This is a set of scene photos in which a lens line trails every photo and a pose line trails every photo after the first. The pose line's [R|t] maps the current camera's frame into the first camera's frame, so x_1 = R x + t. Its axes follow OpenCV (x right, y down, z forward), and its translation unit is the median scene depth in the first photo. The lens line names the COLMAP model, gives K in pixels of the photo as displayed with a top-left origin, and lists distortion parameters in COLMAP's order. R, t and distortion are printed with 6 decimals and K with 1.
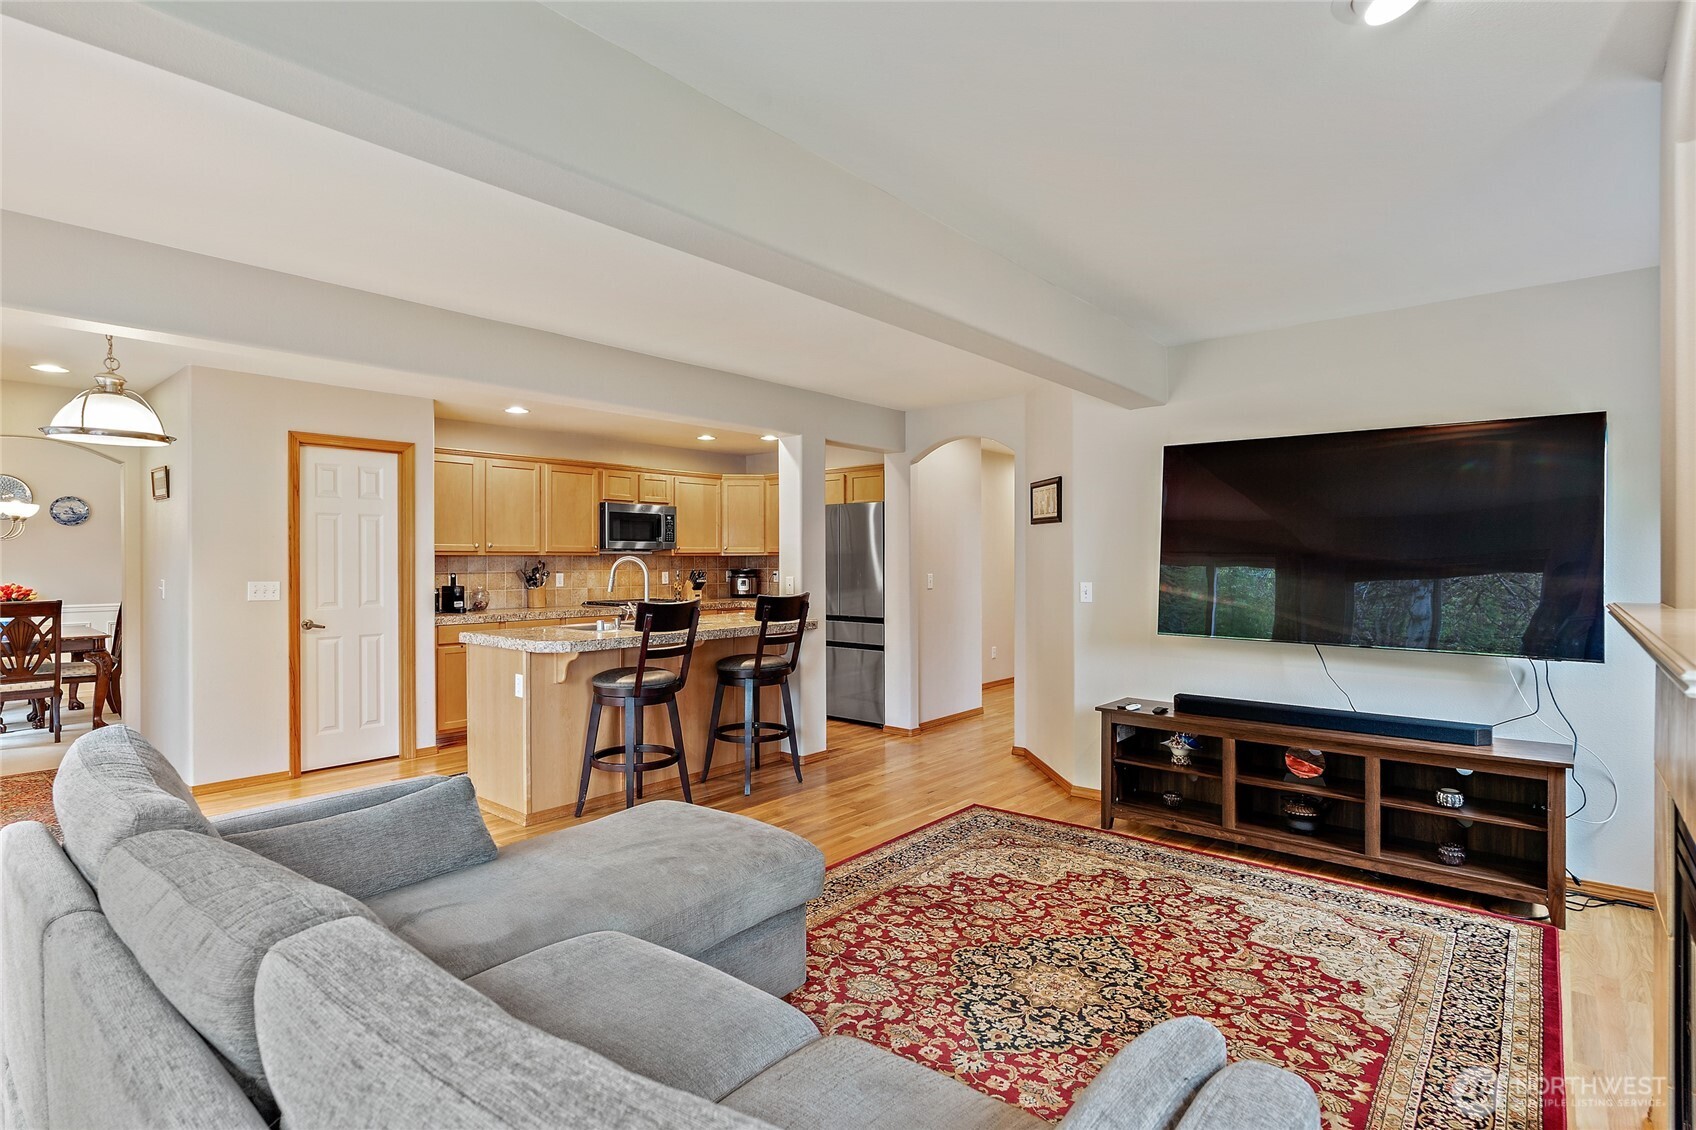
lens RADIAL K [[839.2, 0, 858.2], [0, 839.2, 552.4], [0, 0, 1]] dist [-0.011729, 0.003523]
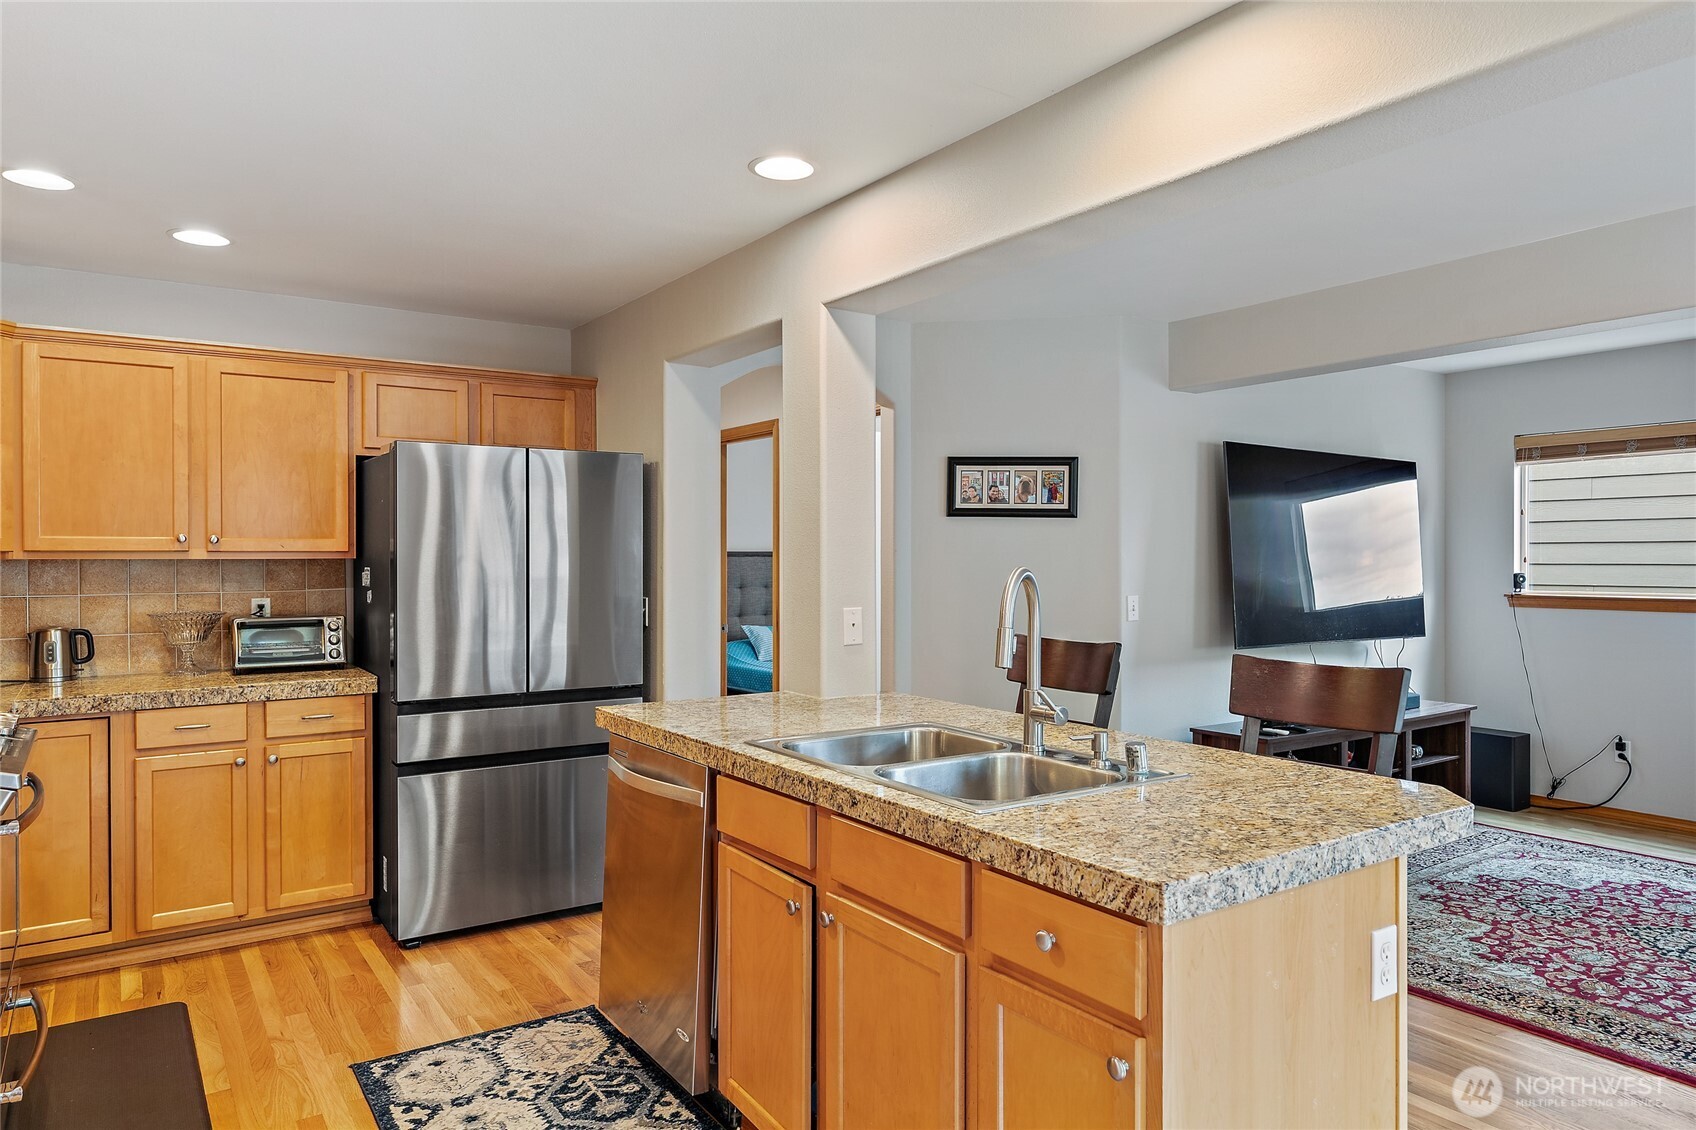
lens RADIAL K [[1069.5, 0, 847.9], [0, 1069.5, 575.4], [0, 0, 1]] dist [0.001135, -0.004608]
pose [[0.268194, -0.015174, 0.963246, -1.058026], [-0.006139, 0.999829, 0.017460, 0.000544], [-0.963345, -0.010596, 0.268054, 1.345083]]
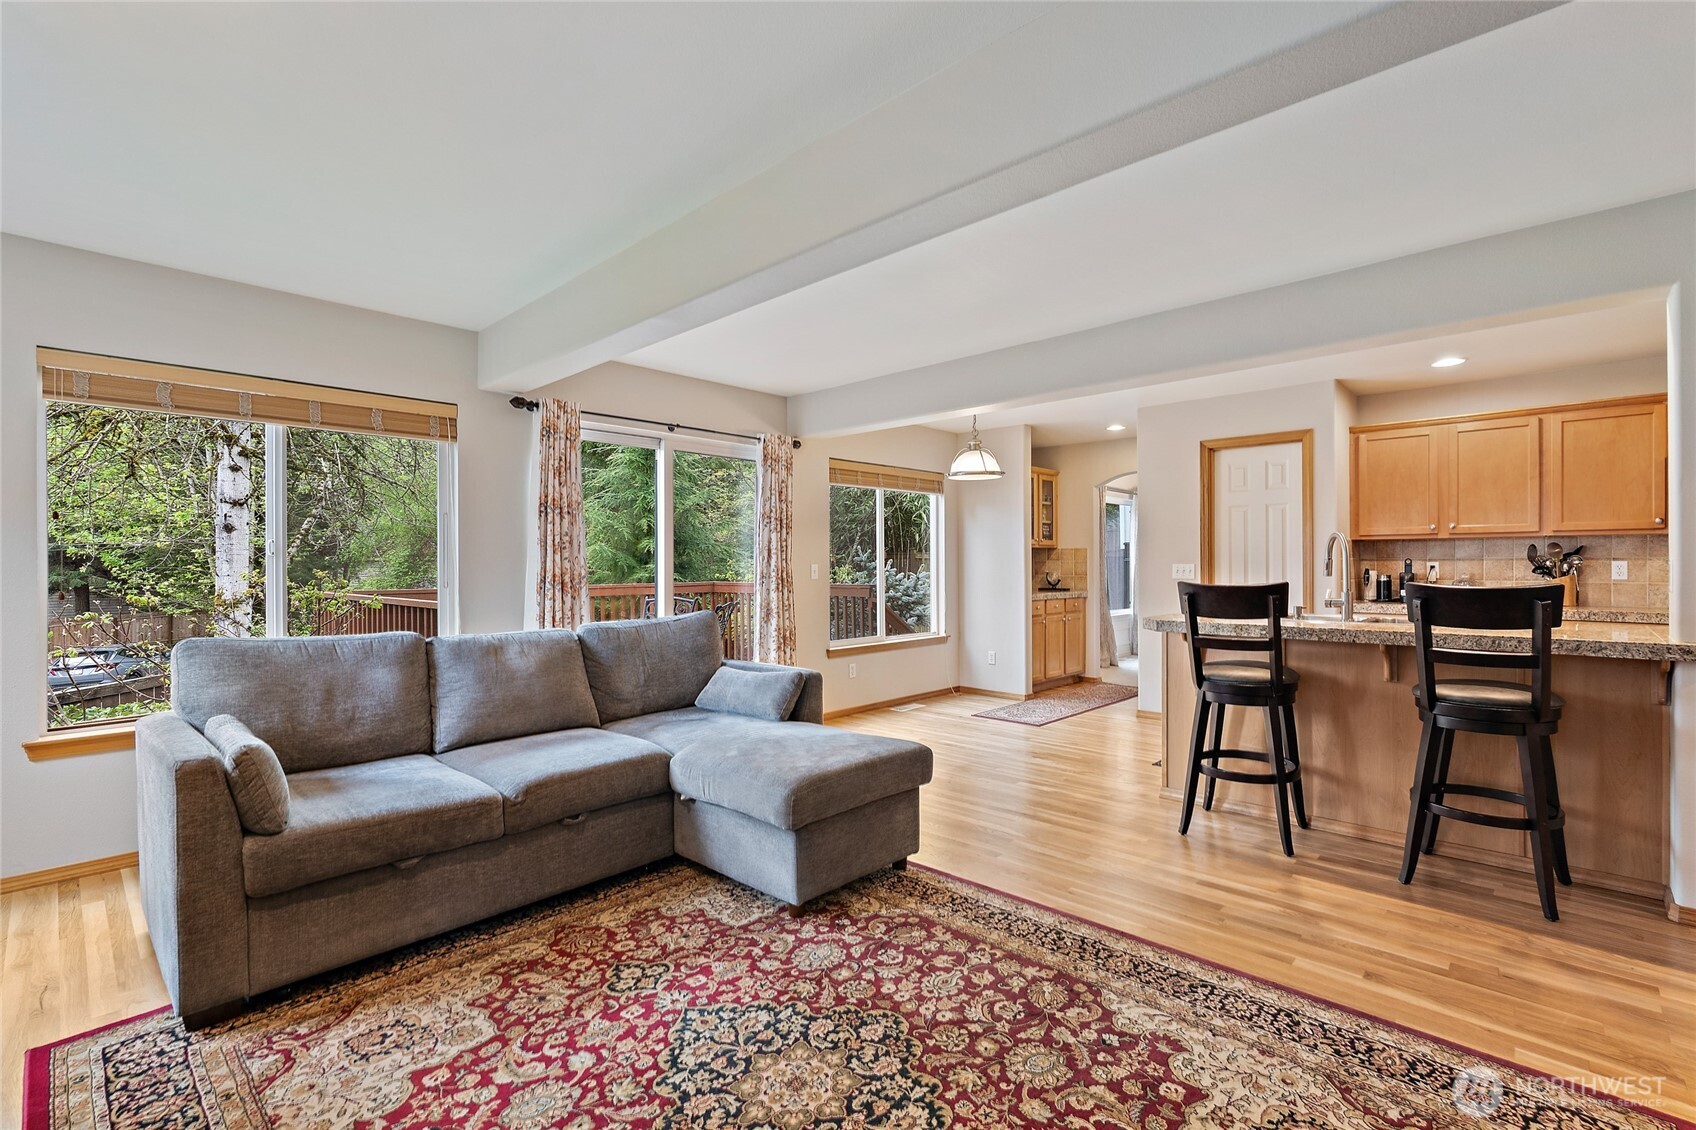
lens RADIAL K [[760.3, 0, 845.9], [0, 760.3, 558.9], [0, 0, 1]] dist [-0.006082, 0.000923]
pose [[-0.065708, -0.004416, -0.997829, 0.683154], [0.010290, 0.999934, -0.005103, 0.041892], [0.997786, -0.010603, -0.065658, 0.822755]]
